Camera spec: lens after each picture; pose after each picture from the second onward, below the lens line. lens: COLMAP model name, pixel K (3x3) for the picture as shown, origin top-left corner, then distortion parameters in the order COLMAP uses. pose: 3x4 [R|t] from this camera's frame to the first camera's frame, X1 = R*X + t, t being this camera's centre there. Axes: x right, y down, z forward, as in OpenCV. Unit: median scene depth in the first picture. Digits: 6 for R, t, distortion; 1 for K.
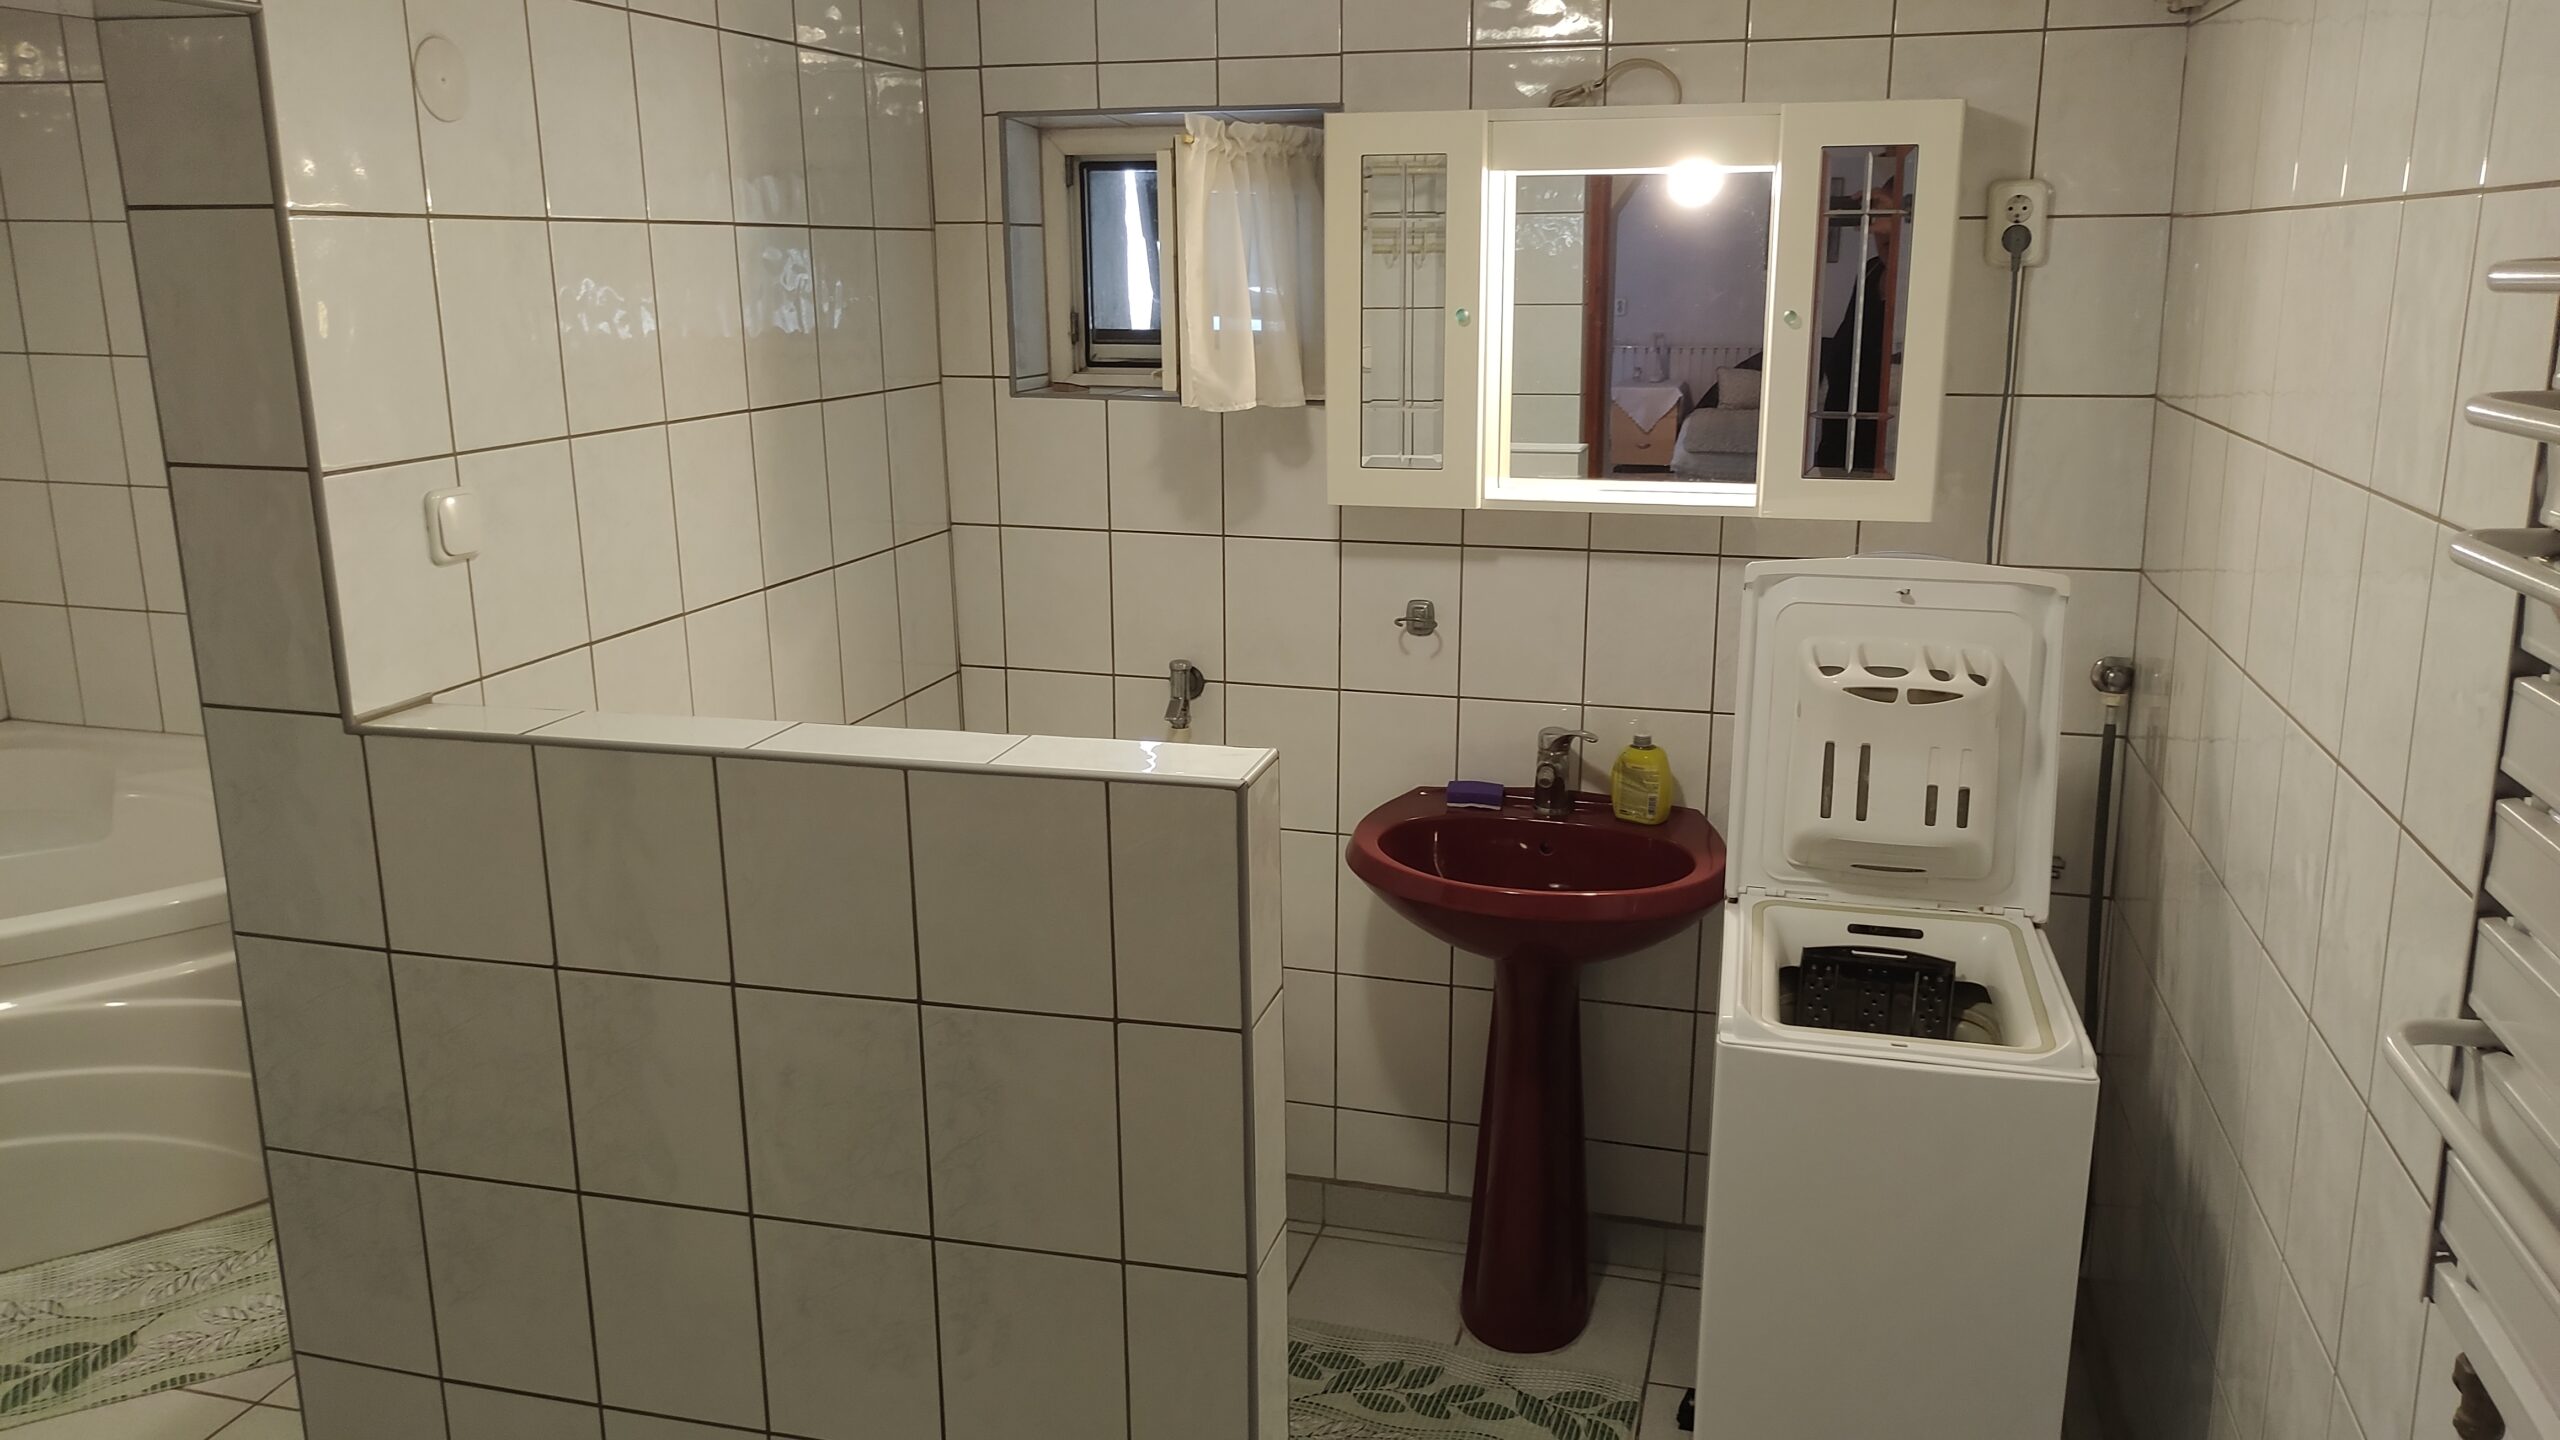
lens RADIAL K [[1903.7, 0, 1290.2], [0, 1903.7, 709.3], [0, 0, 1]] dist [0.073603, -0.083691]
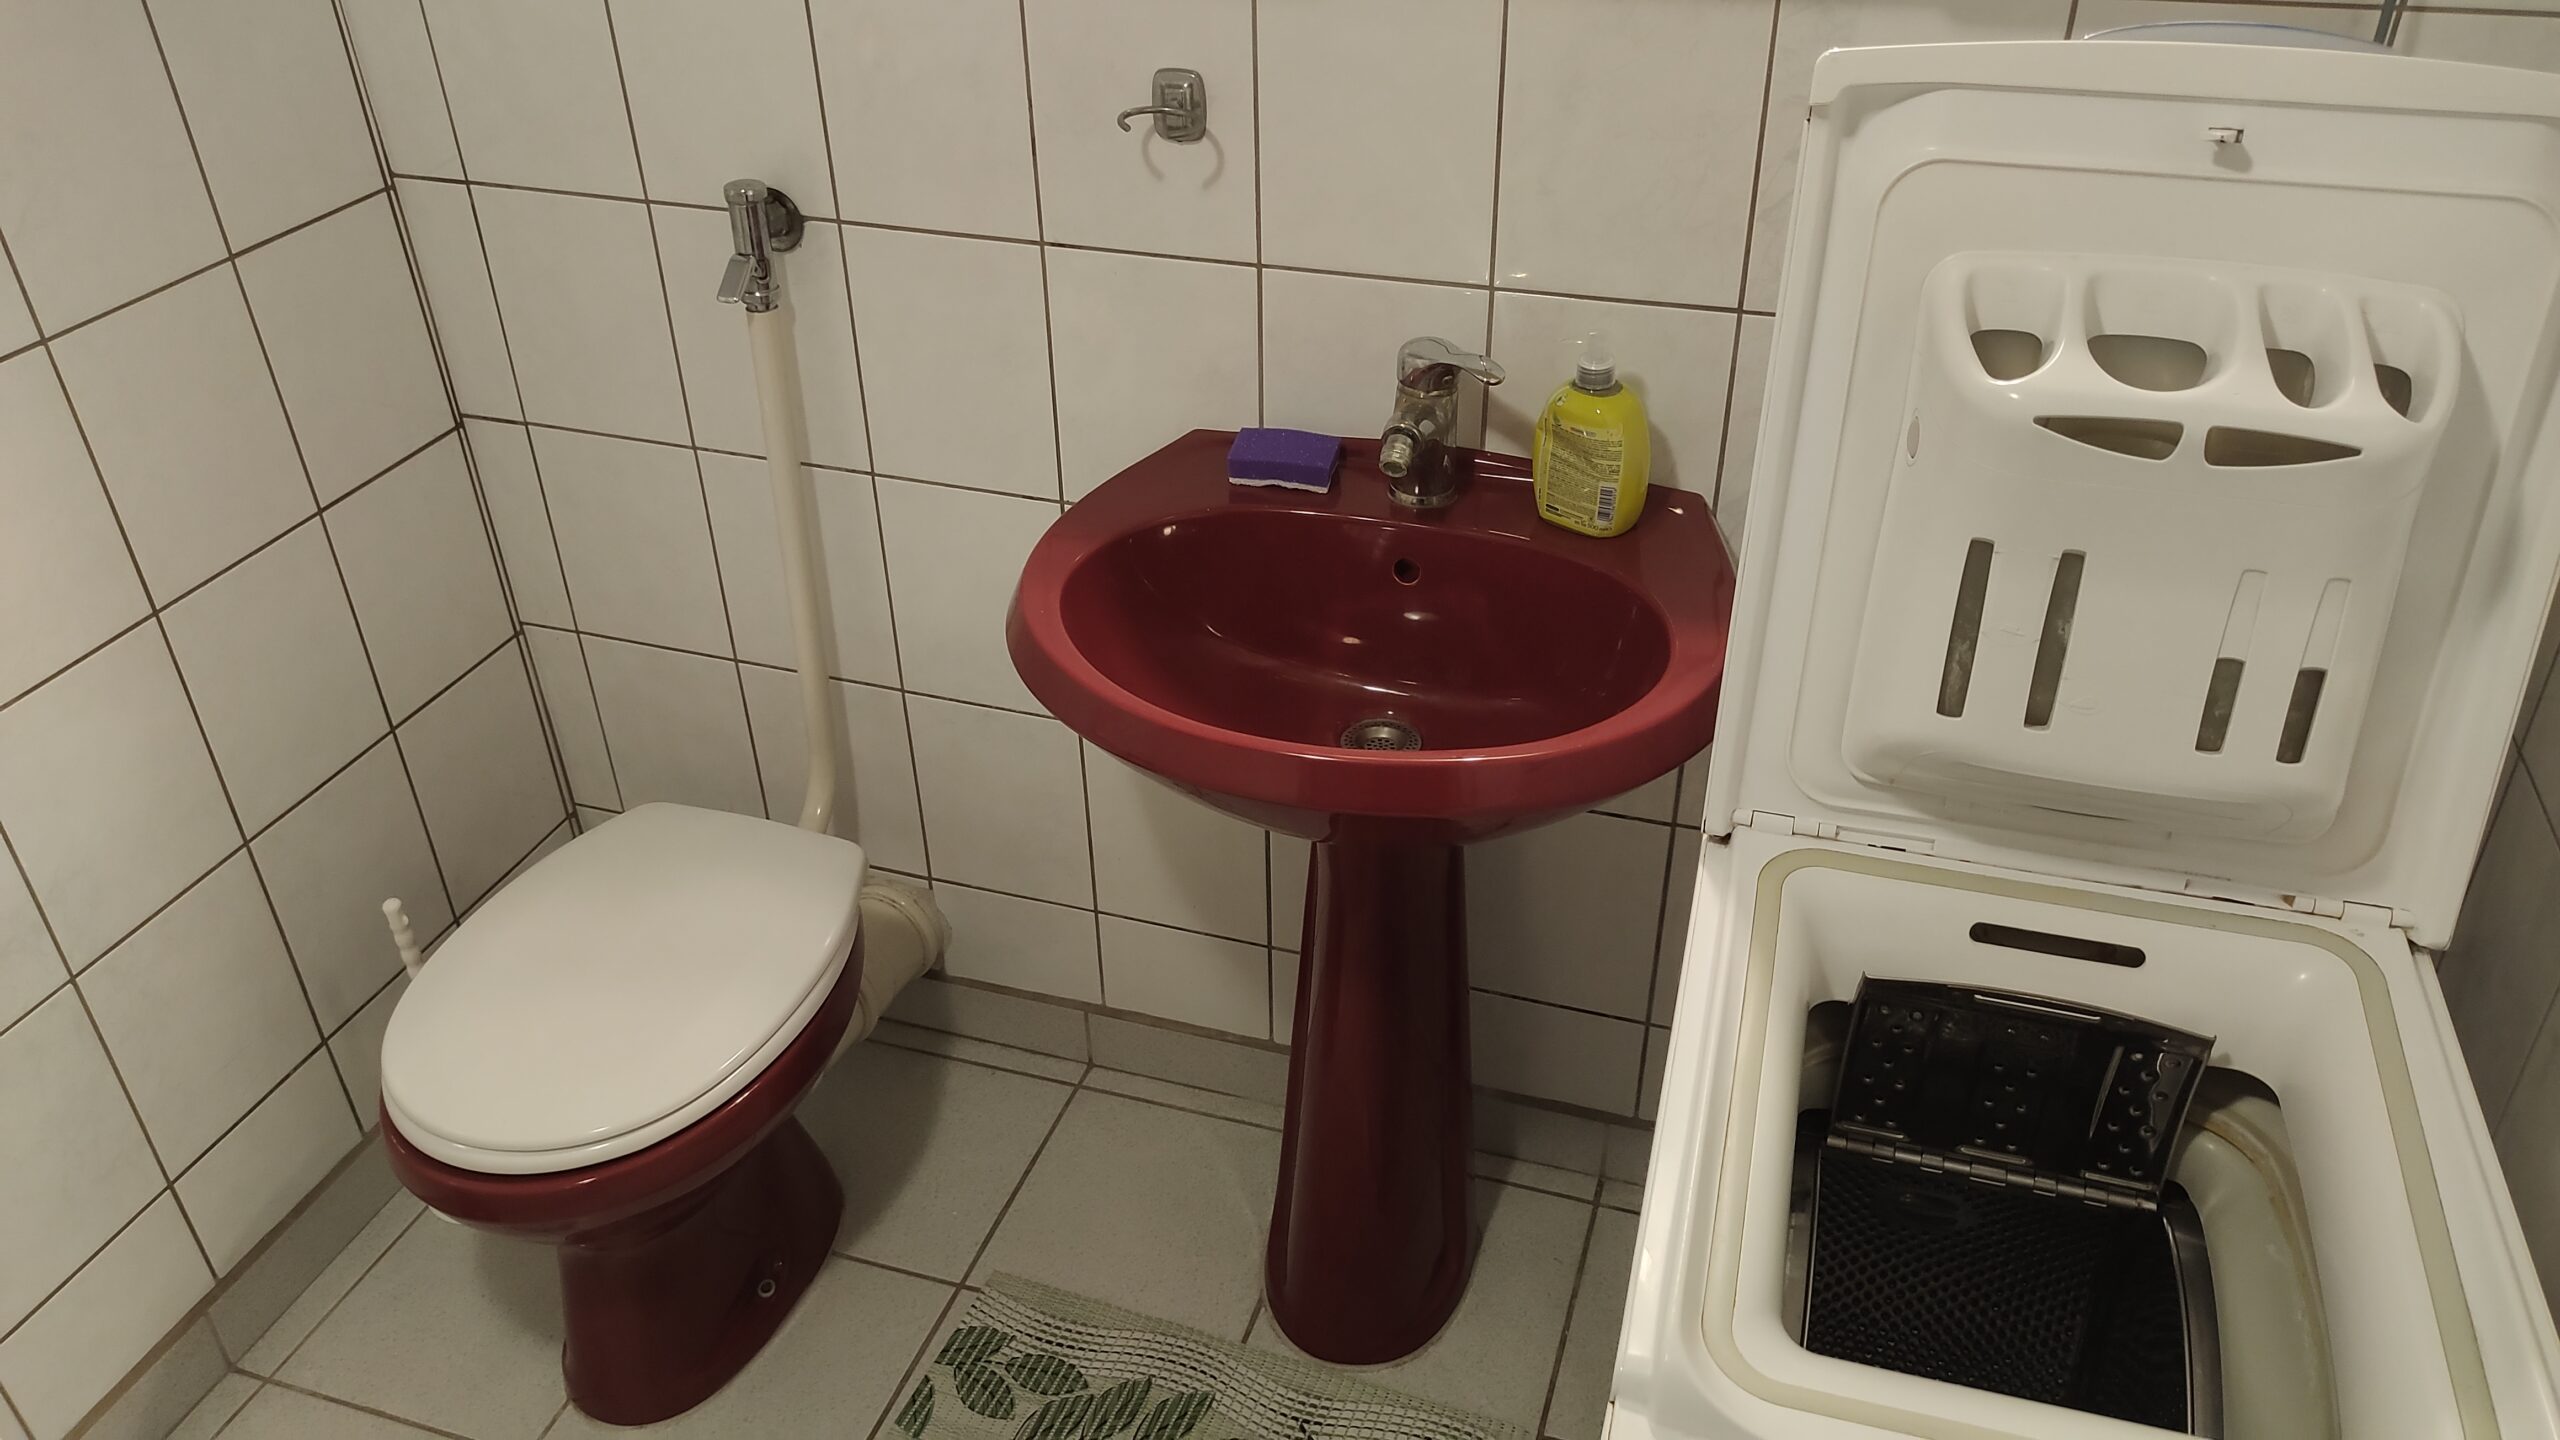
lens RADIAL K [[1903.7, 0, 1290.2], [0, 1903.7, 709.3], [0, 0, 1]] dist [0.073603, -0.083691]
pose [[0.999236, 0.012551, -0.037015, 0.124489], [0.000171, 0.945628, 0.325249, -0.065304], [0.039085, -0.325007, 0.944904, 0.491909]]
